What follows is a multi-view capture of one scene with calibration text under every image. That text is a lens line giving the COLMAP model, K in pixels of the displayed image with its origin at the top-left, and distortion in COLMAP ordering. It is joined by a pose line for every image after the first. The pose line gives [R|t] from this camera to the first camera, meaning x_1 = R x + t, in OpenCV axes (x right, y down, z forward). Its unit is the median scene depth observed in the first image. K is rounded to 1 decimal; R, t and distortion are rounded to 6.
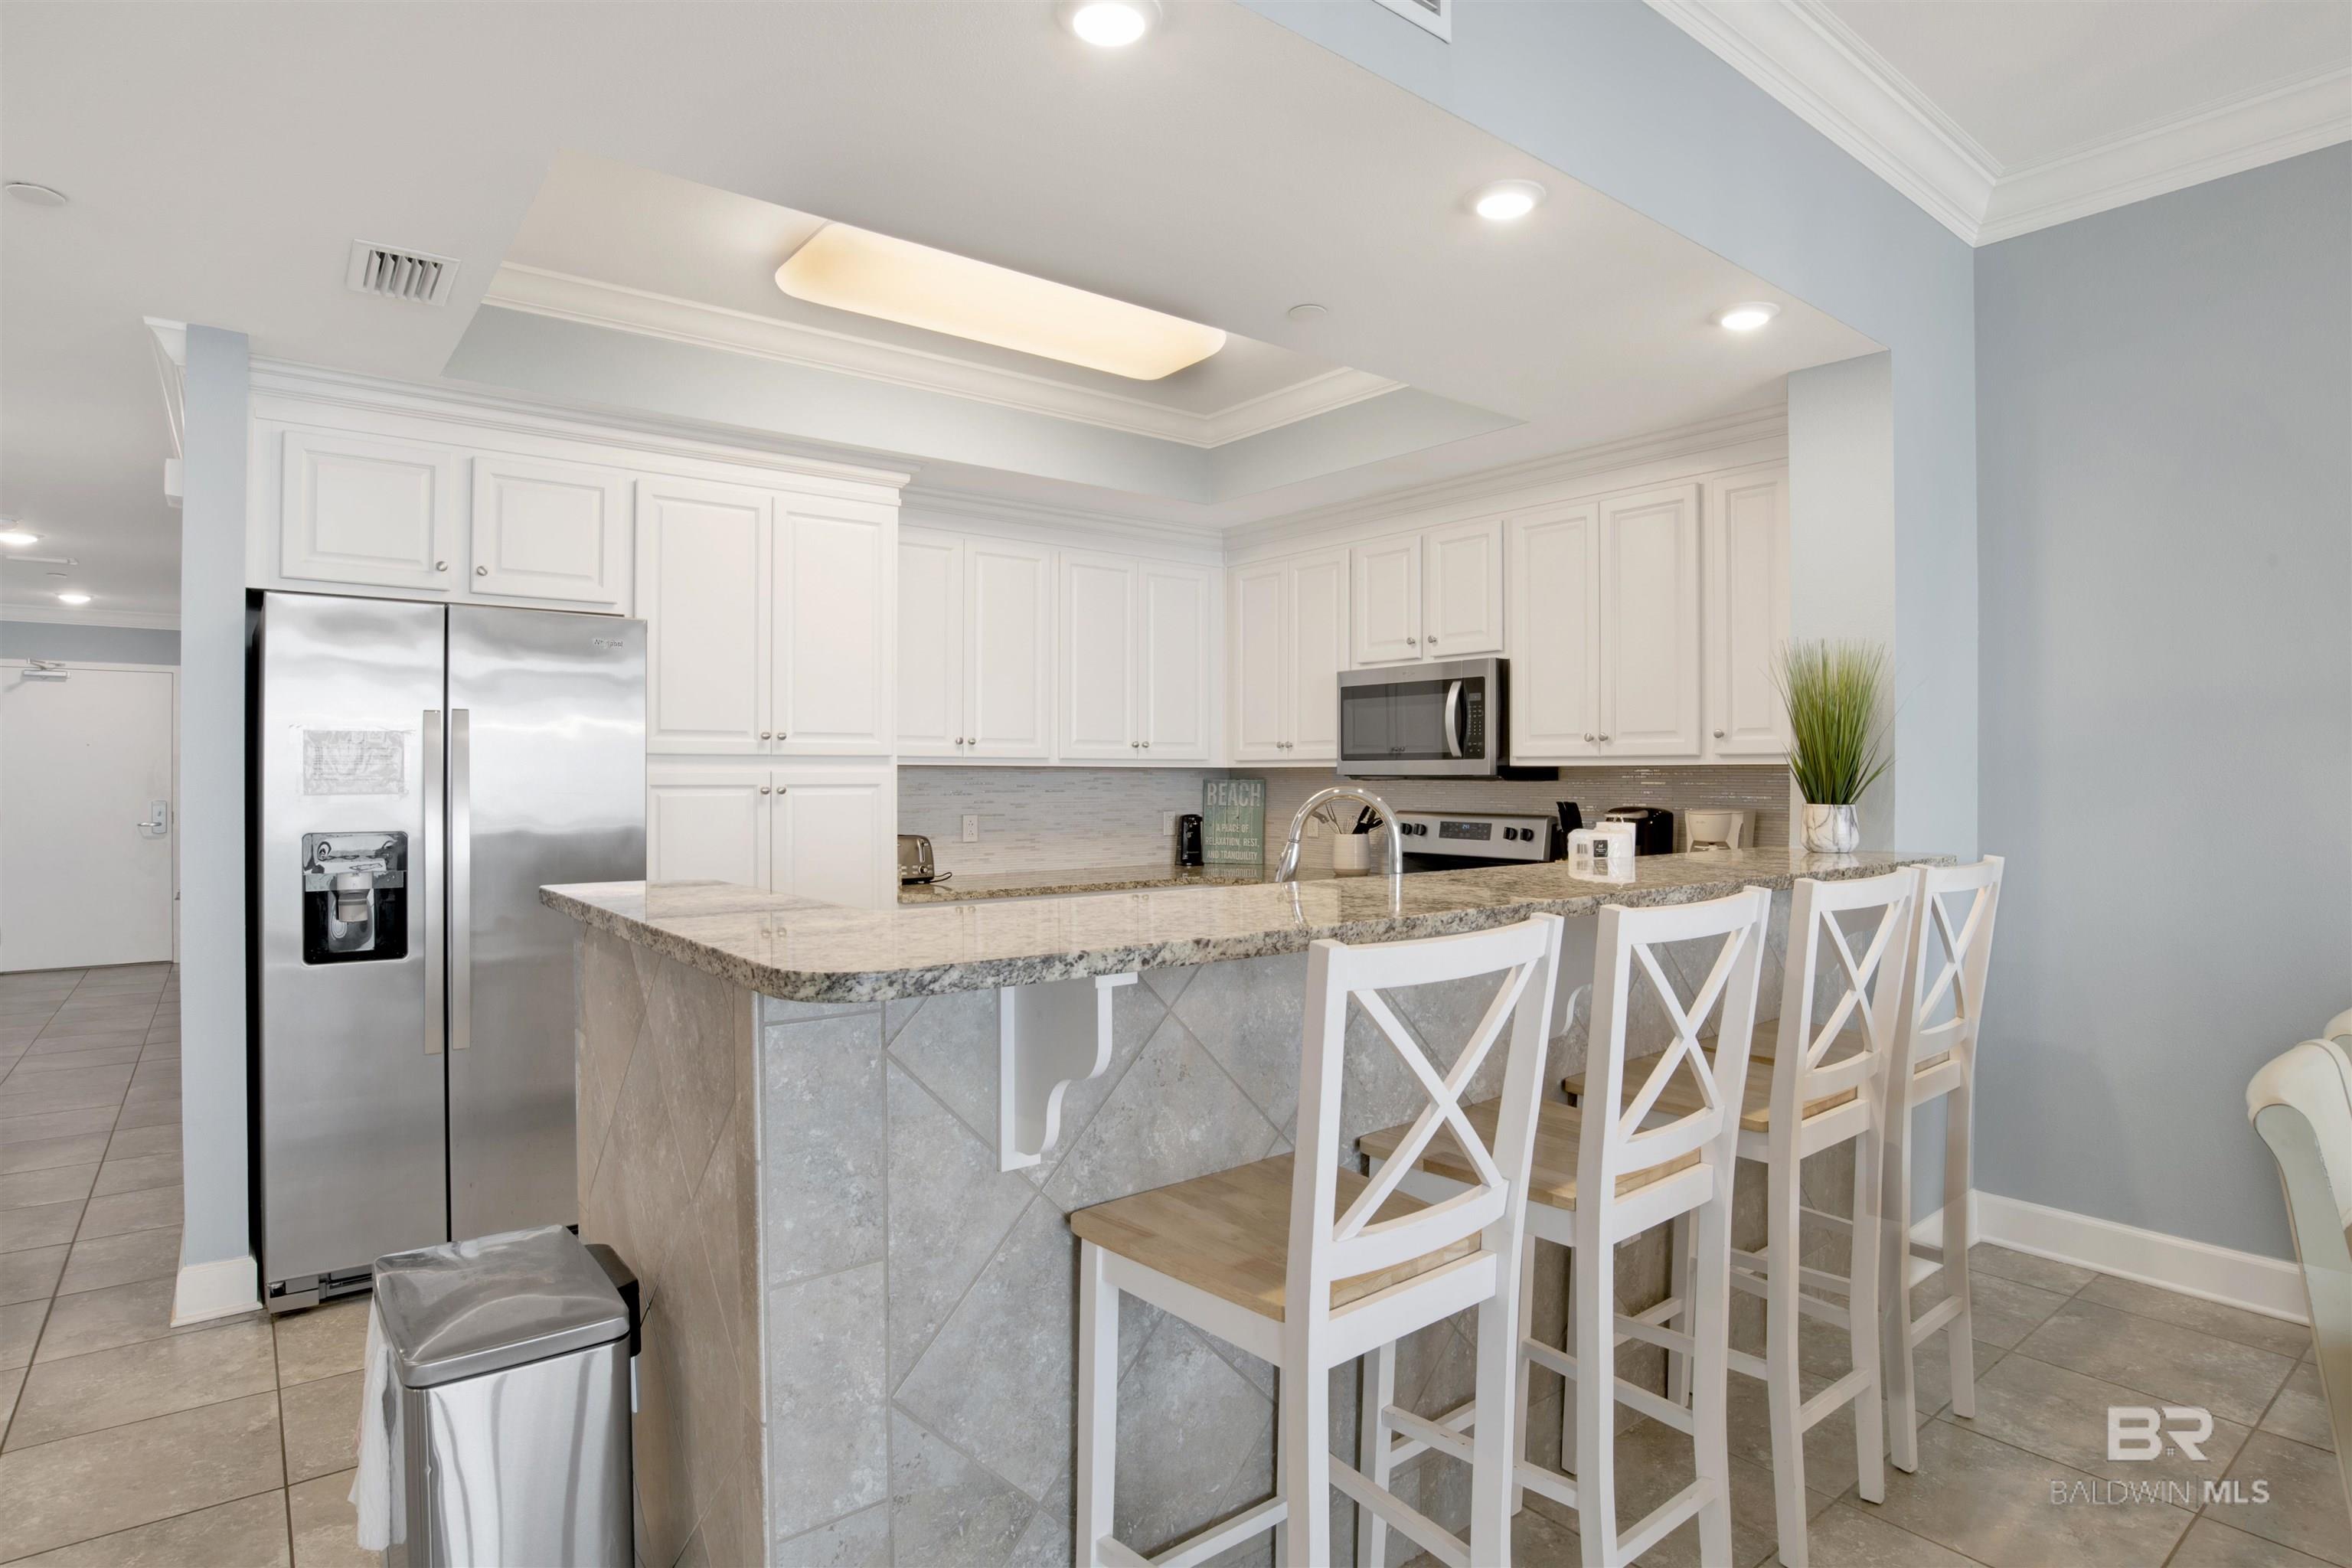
lens RADIAL K [[1250.3, 0, 1175.5], [0, 1250.3, 788.8], [0, 0, 1]] dist [-0.006068, -0.000724]
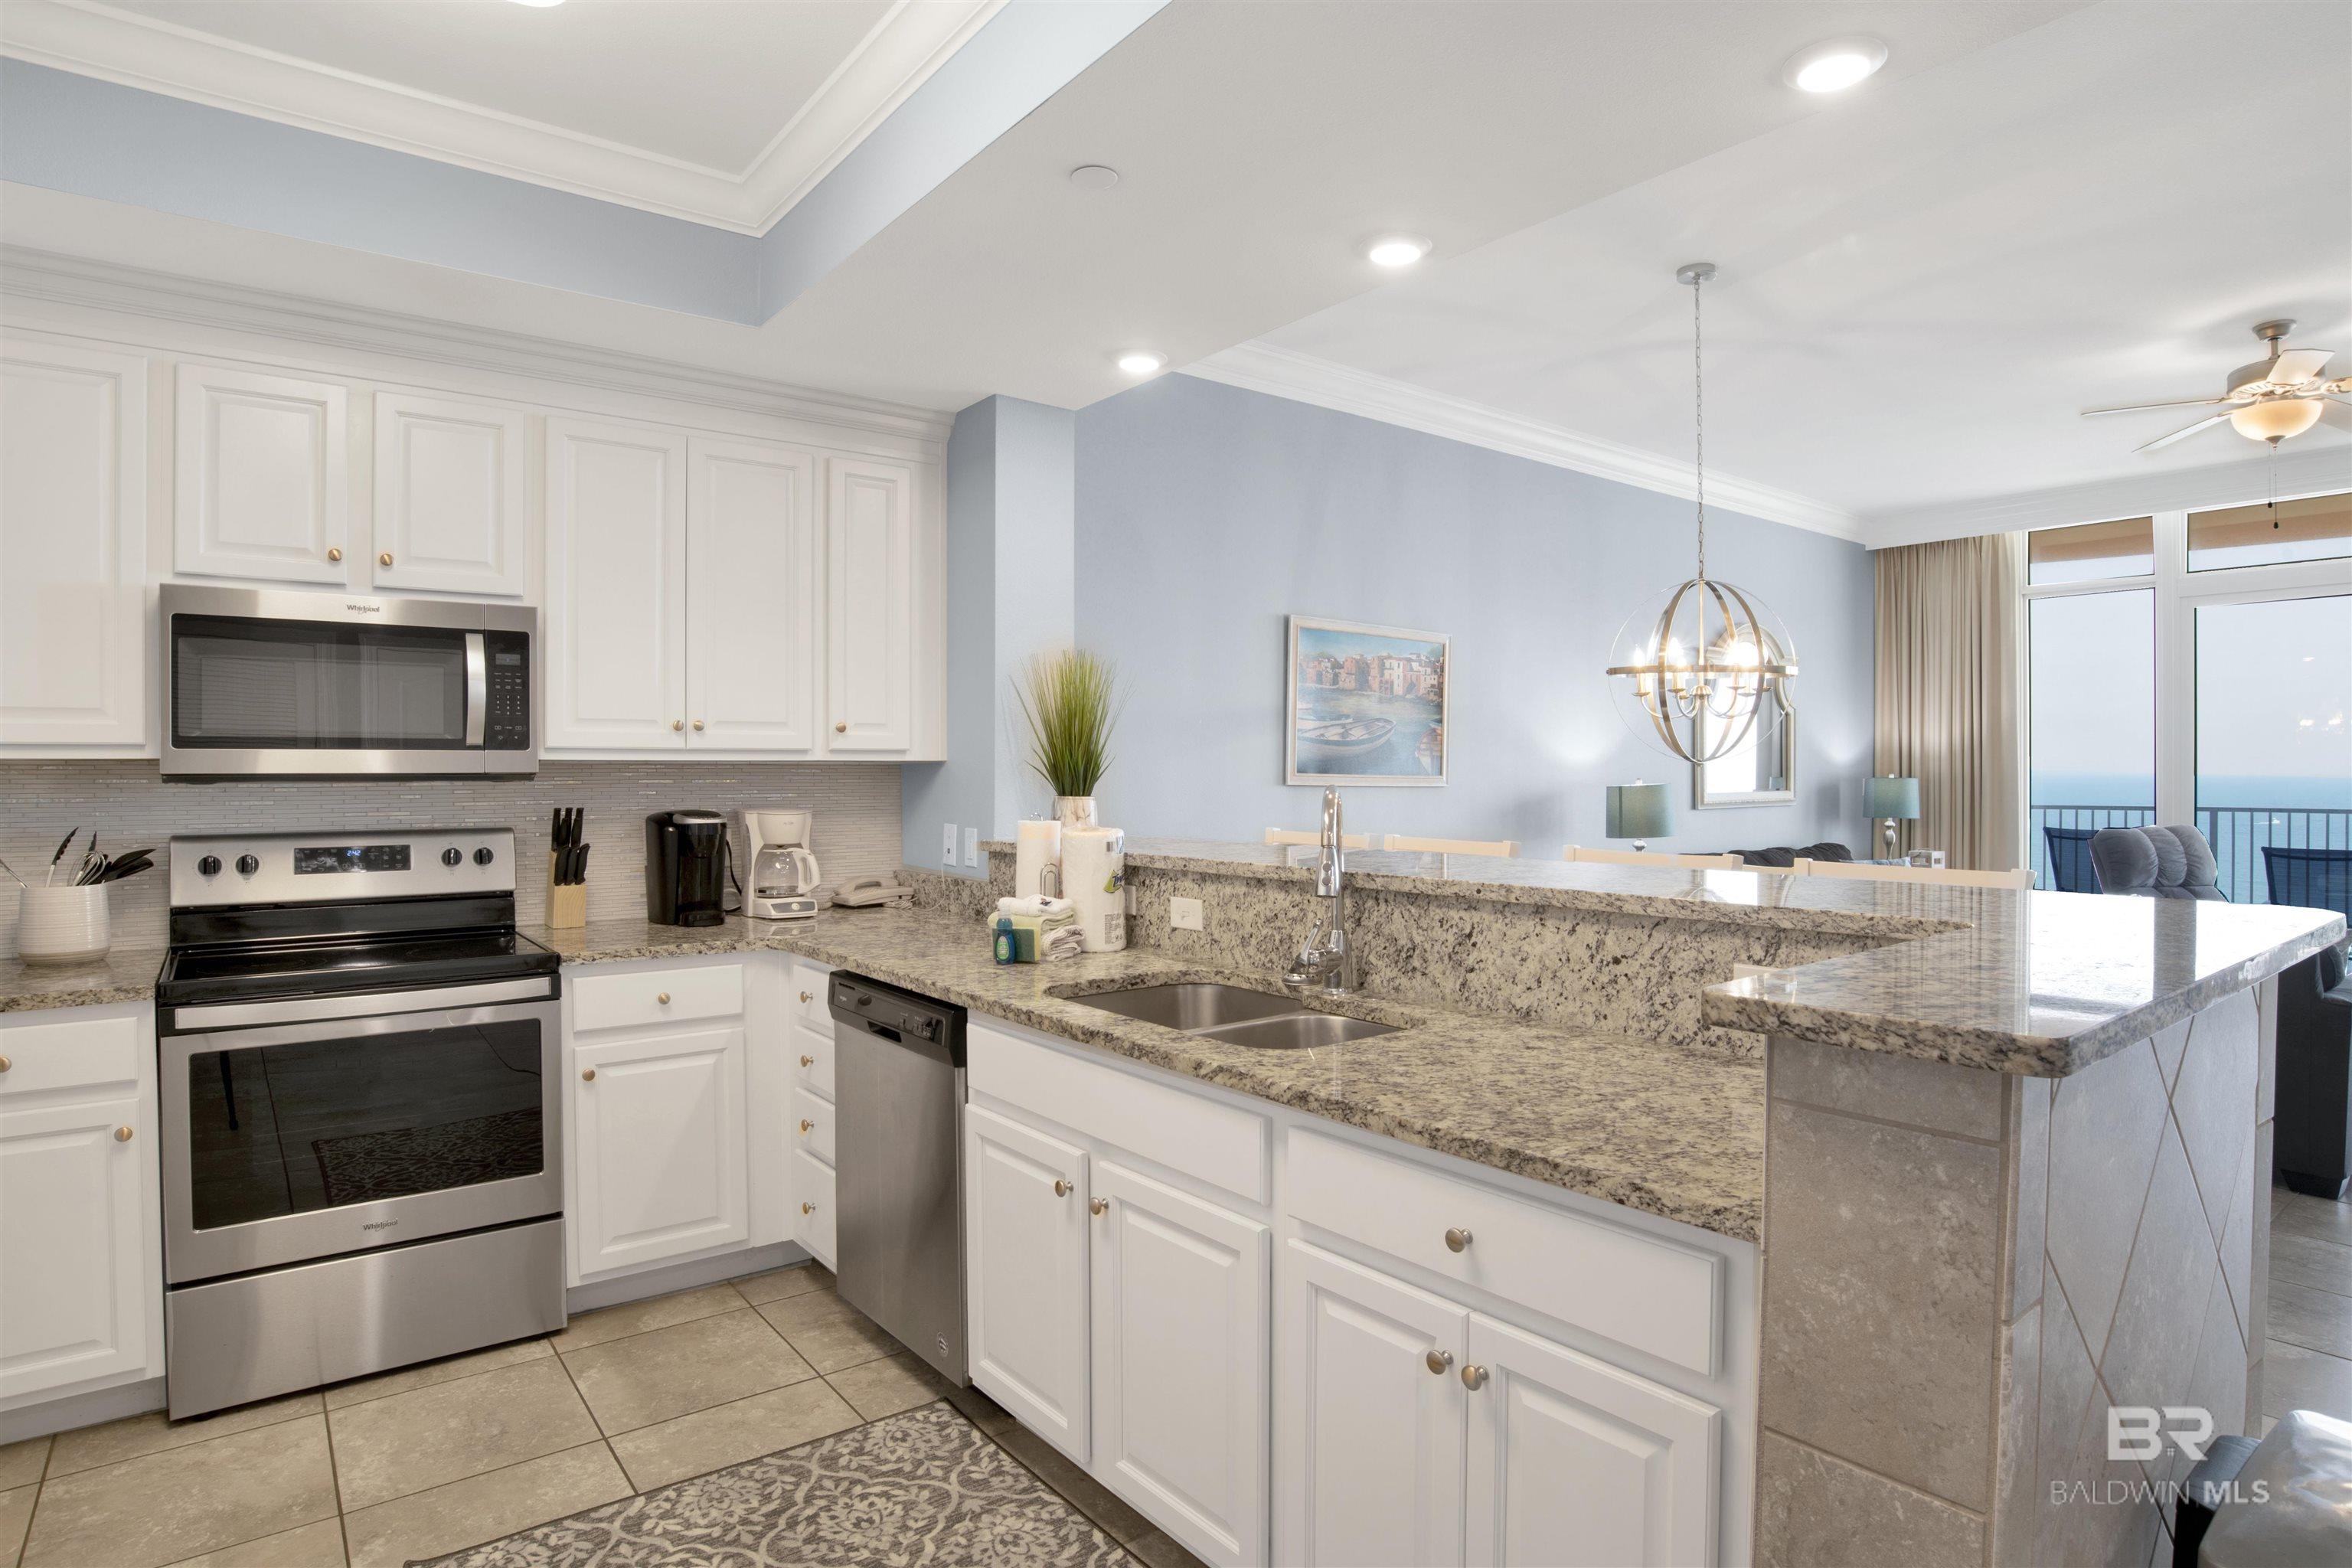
lens RADIAL K [[1250.3, 0, 1175.1], [0, 1250.3, 774.9], [0, 0, 1]] dist [-0.006068, -0.000724]
pose [[0.031532, -0.013137, 0.999416, -0.427749], [0.012156, 0.999845, 0.012759, -0.014202], [-0.999429, 0.011747, 0.031687, 0.595977]]
